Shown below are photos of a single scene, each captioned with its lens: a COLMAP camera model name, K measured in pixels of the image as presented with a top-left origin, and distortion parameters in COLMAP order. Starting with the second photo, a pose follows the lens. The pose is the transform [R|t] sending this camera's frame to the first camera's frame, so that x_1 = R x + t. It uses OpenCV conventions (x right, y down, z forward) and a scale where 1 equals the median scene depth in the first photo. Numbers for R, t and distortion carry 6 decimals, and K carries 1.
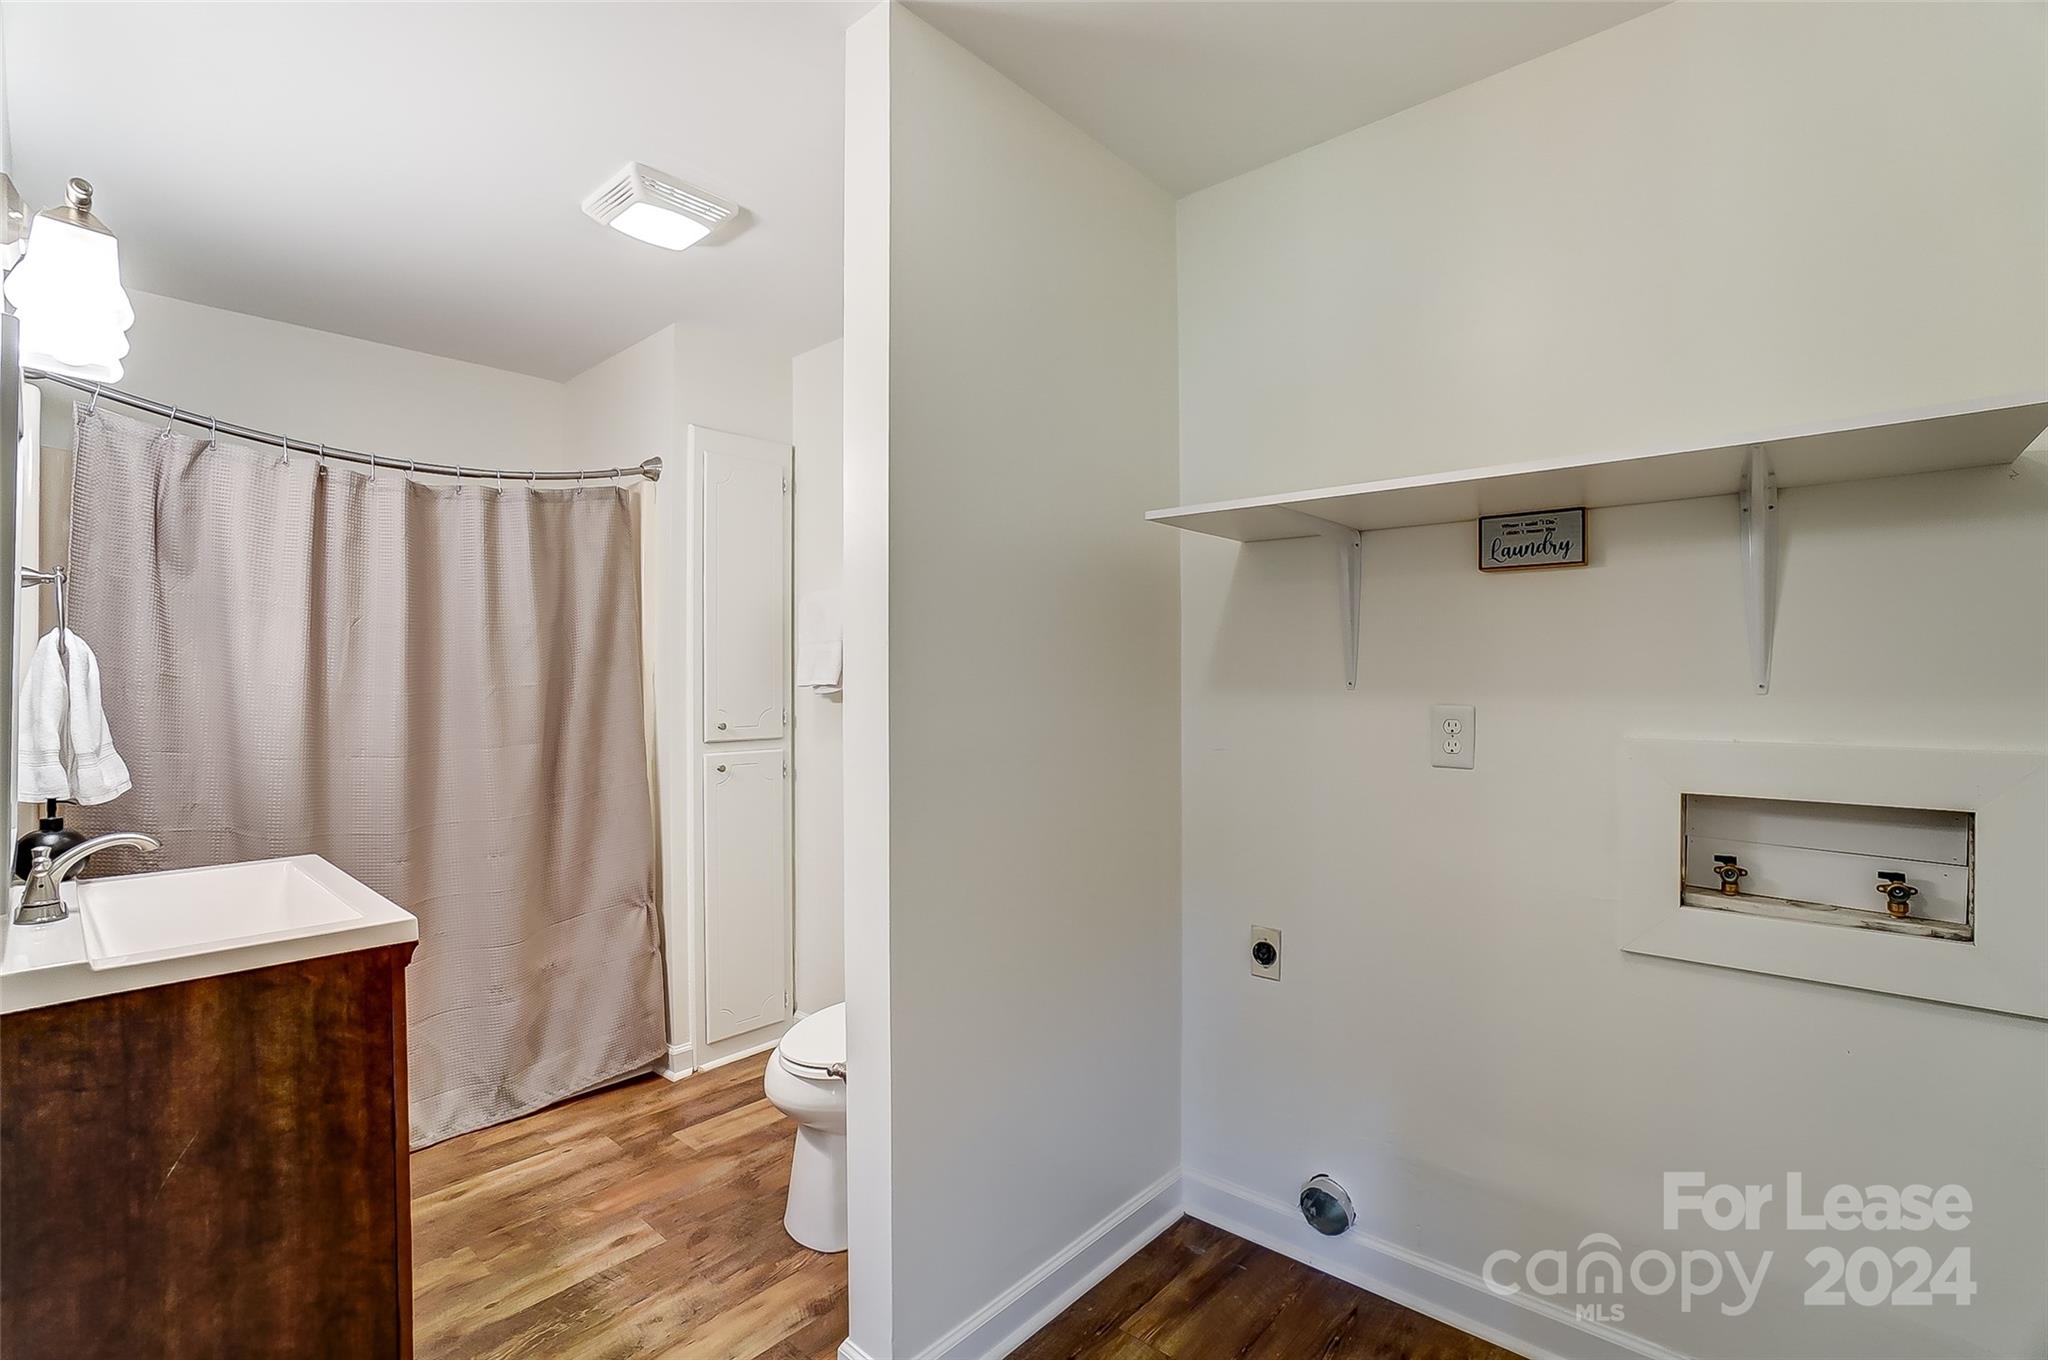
lens RADIAL K [[896.0, 0, 1029.8], [0, 896.0, 696.7], [0, 0, 1]] dist [-0.043692, 0.009430]
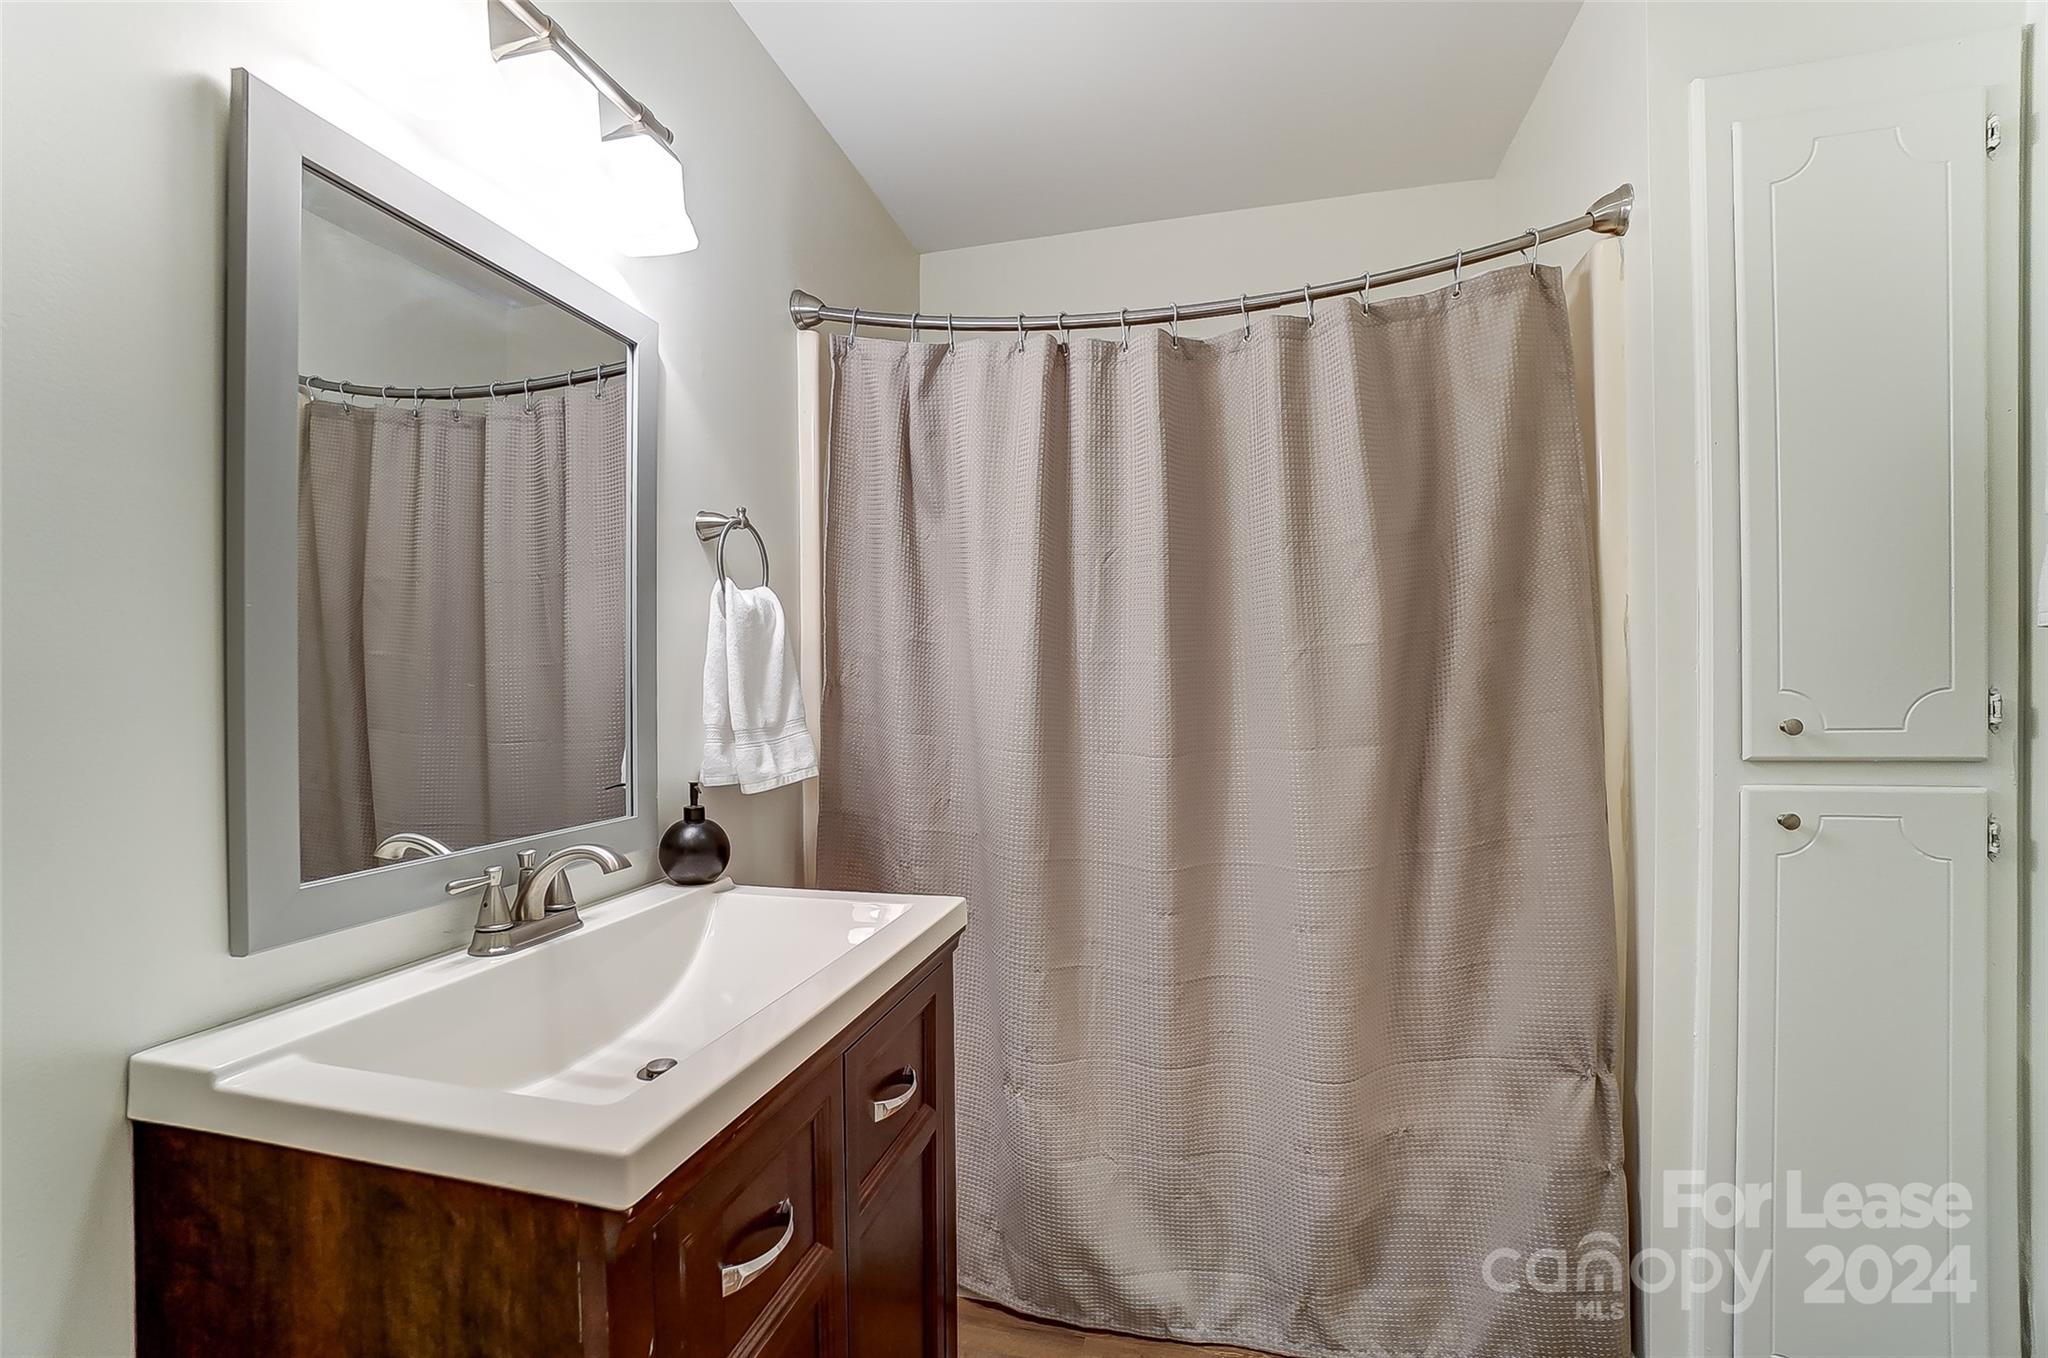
lens RADIAL K [[896.0, 0, 1025.0], [0, 896.0, 697.9], [0, 0, 1]] dist [-0.043692, 0.009430]
pose [[0.426492, 0.005808, -0.904473, -0.132300], [0.000275, 0.999979, 0.006551, 0.018201], [0.904491, -0.003042, 0.426481, 0.541527]]
